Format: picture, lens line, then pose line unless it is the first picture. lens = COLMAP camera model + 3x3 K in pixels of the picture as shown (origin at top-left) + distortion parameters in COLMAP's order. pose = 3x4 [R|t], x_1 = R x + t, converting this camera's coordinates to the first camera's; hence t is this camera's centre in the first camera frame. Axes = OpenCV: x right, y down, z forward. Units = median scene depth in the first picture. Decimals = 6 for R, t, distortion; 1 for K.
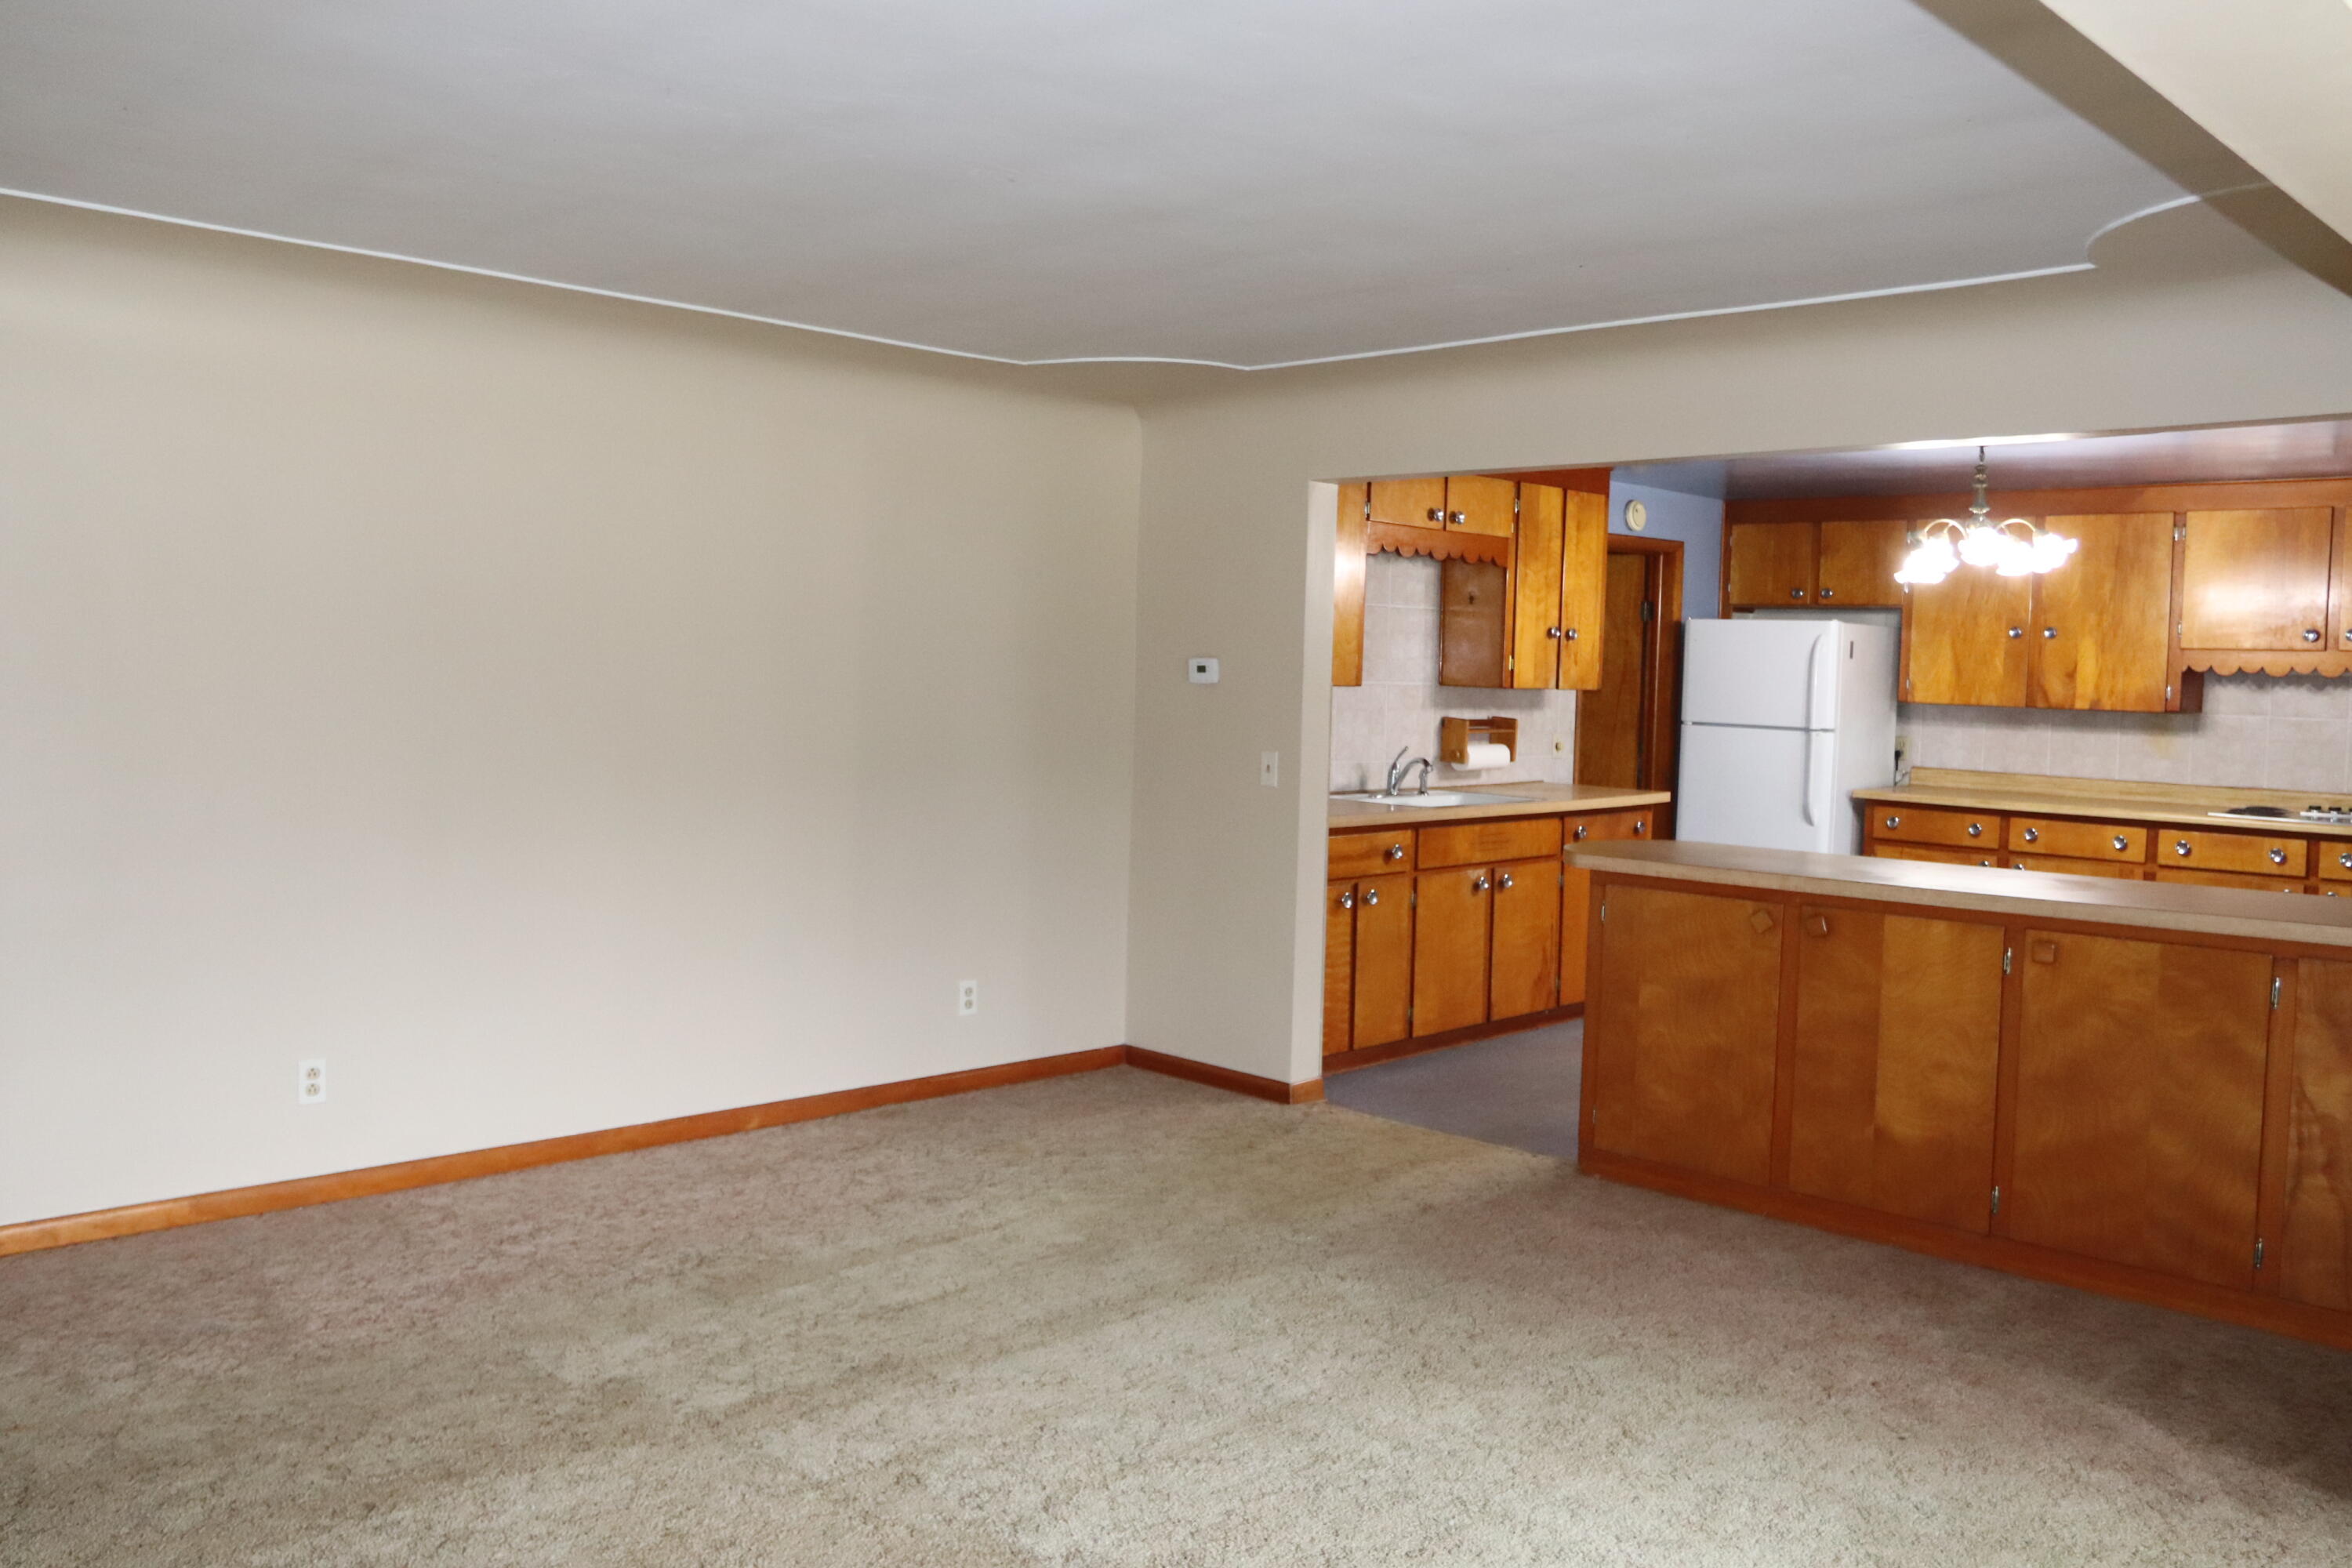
lens RADIAL K [[1877.2, 0, 1177.7], [0, 1877.2, 783.3], [0, 0, 1]] dist [-0.012497, -0.006354]
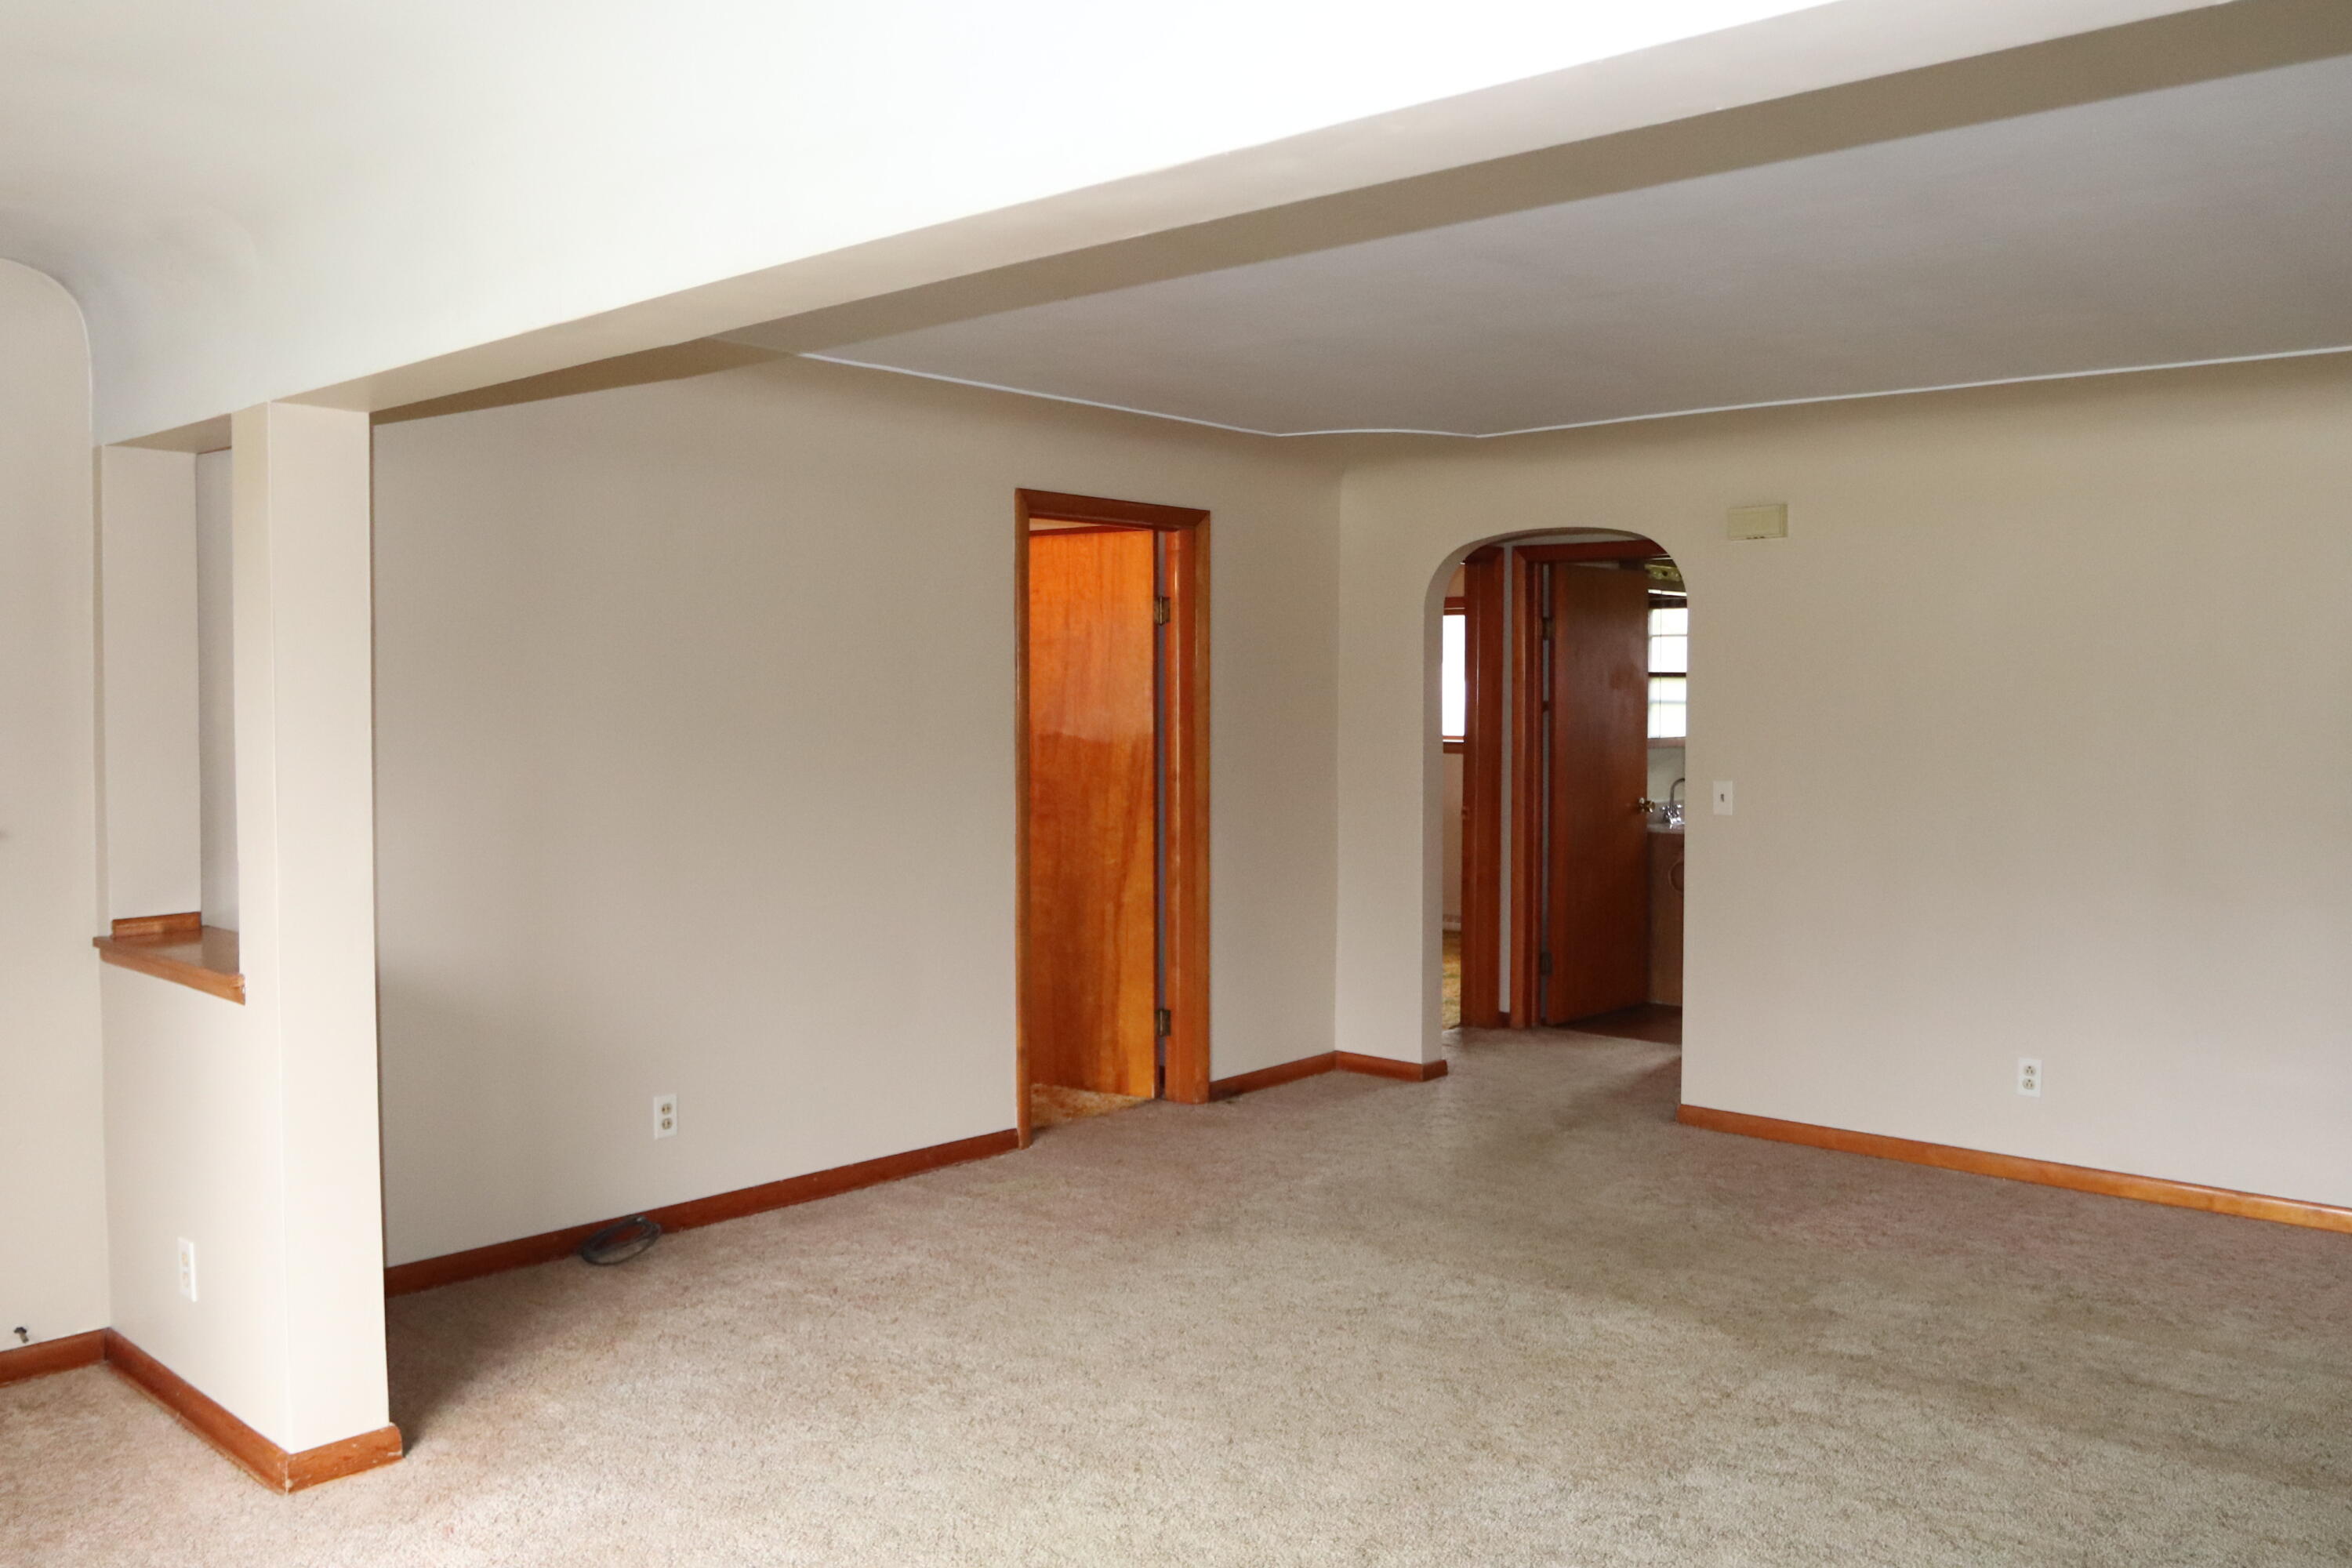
lens RADIAL K [[1905.6, 0, 1177.6], [0, 1905.6, 784.0], [0, 0, 1]] dist [0.008391, -0.008187]
pose [[0.029910, 0.006581, -0.999531, 0.873492], [-0.052890, 0.998588, 0.004992, -0.003227], [0.998152, 0.052716, 0.030216, 0.507451]]
